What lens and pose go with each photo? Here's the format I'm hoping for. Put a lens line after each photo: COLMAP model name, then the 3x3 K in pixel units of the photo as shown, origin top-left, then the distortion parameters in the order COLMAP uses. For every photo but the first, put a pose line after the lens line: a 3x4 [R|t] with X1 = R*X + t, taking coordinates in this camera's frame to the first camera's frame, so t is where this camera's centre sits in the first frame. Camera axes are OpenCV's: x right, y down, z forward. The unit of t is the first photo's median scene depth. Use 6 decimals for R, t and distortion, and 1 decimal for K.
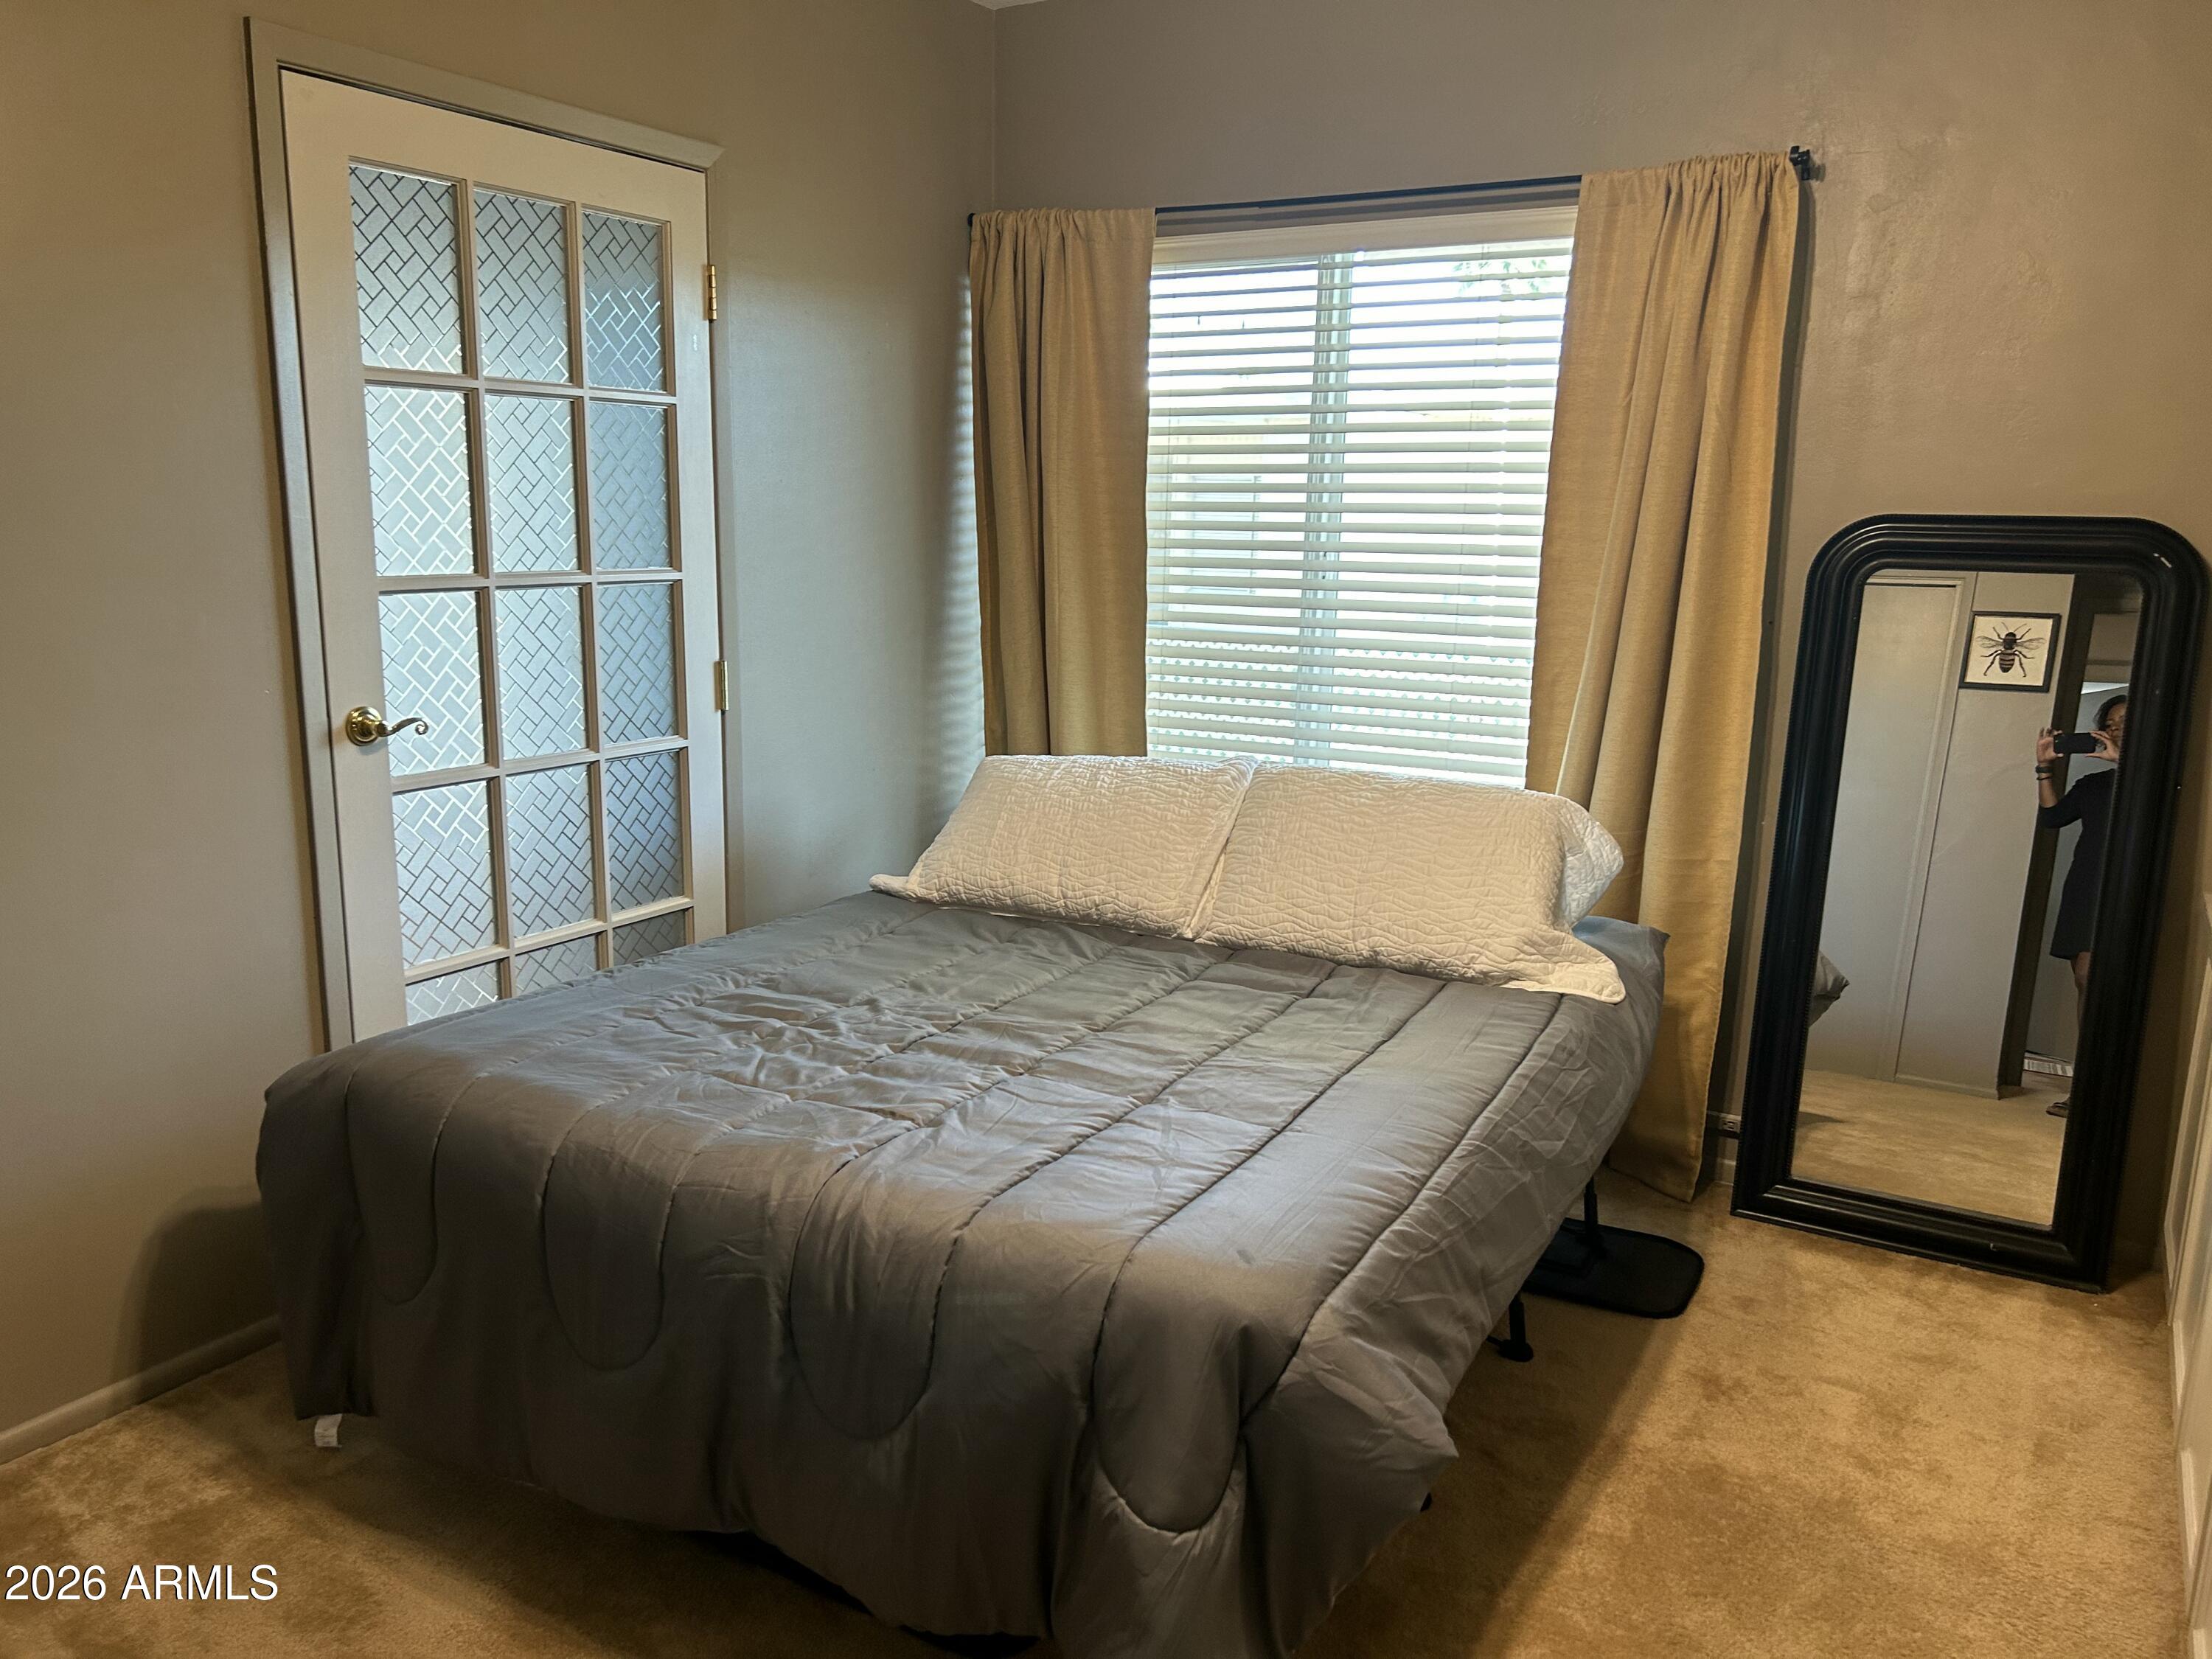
lens RADIAL K [[1654.6, 0, 1101.9], [0, 1654.6, 834.1], [0, 0, 1]] dist [0.007321, -0.000986]
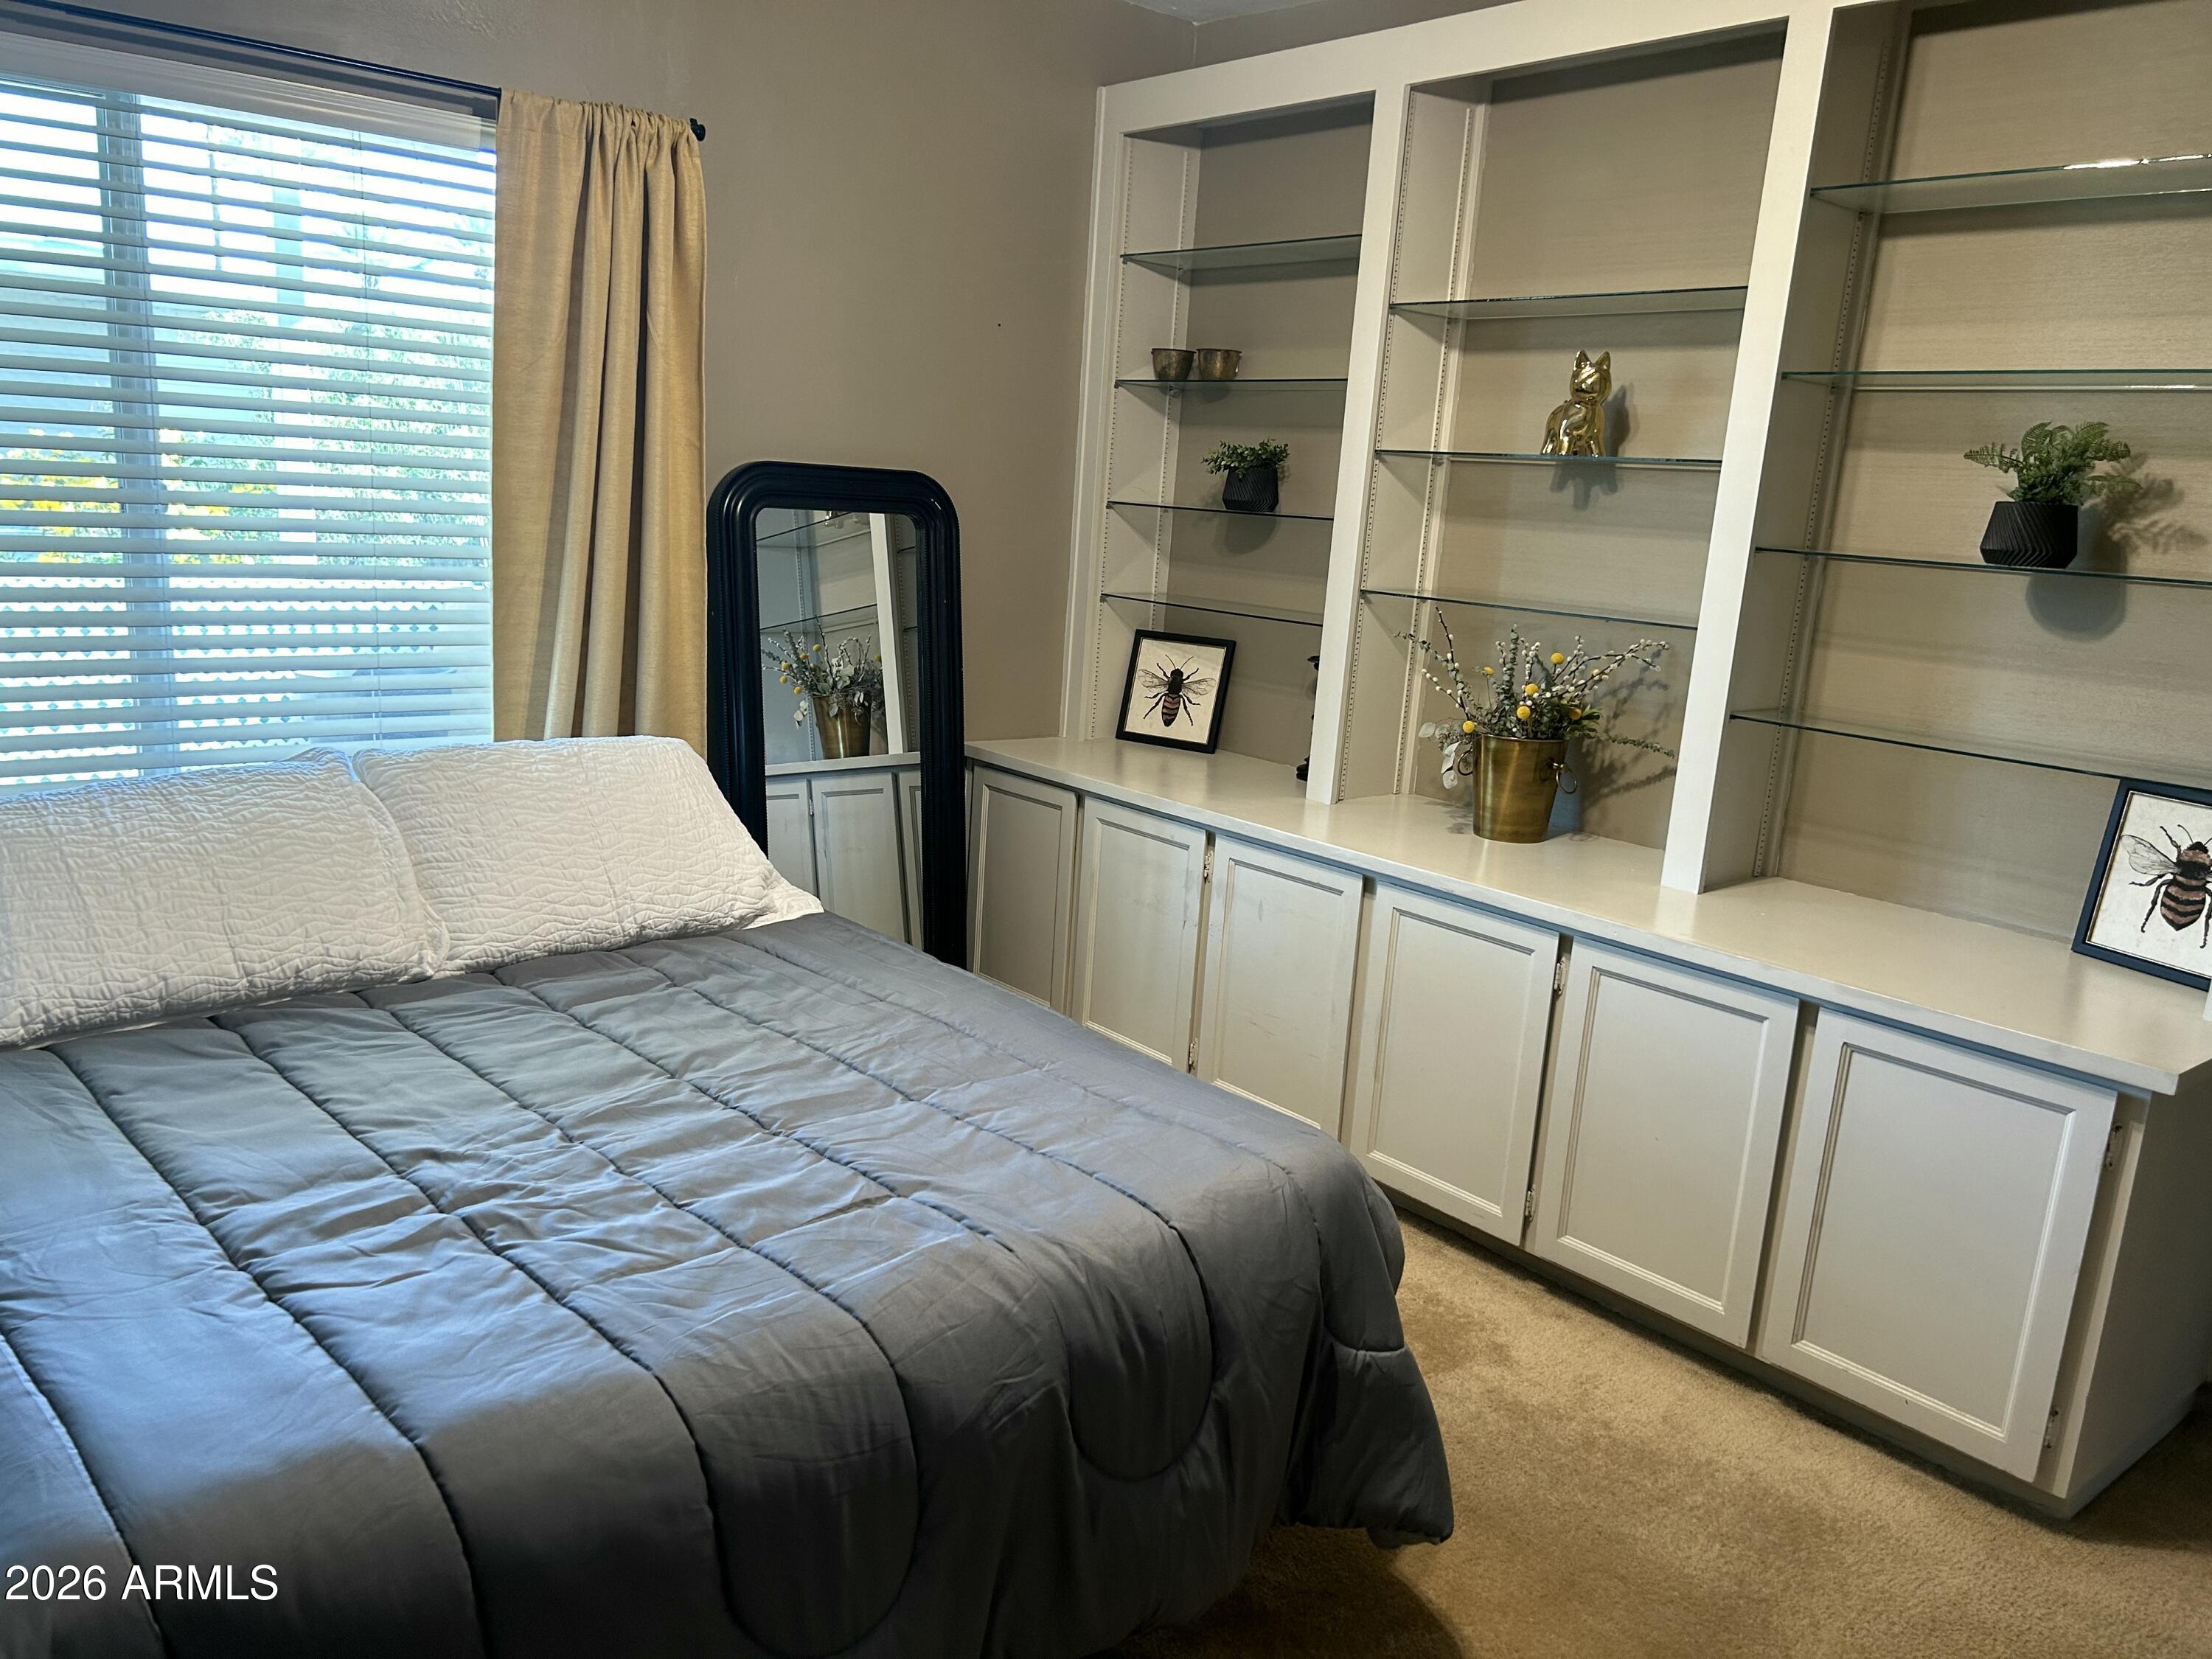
lens RADIAL K [[1654.6, 0, 1107.4], [0, 1654.6, 833.8], [0, 0, 1]] dist [0.007321, -0.000986]
pose [[0.333885, -0.203786, 0.920322, -0.646971], [0.123616, 0.977385, 0.171575, -0.118598], [-0.934473, 0.056480, 0.351526, 0.426786]]
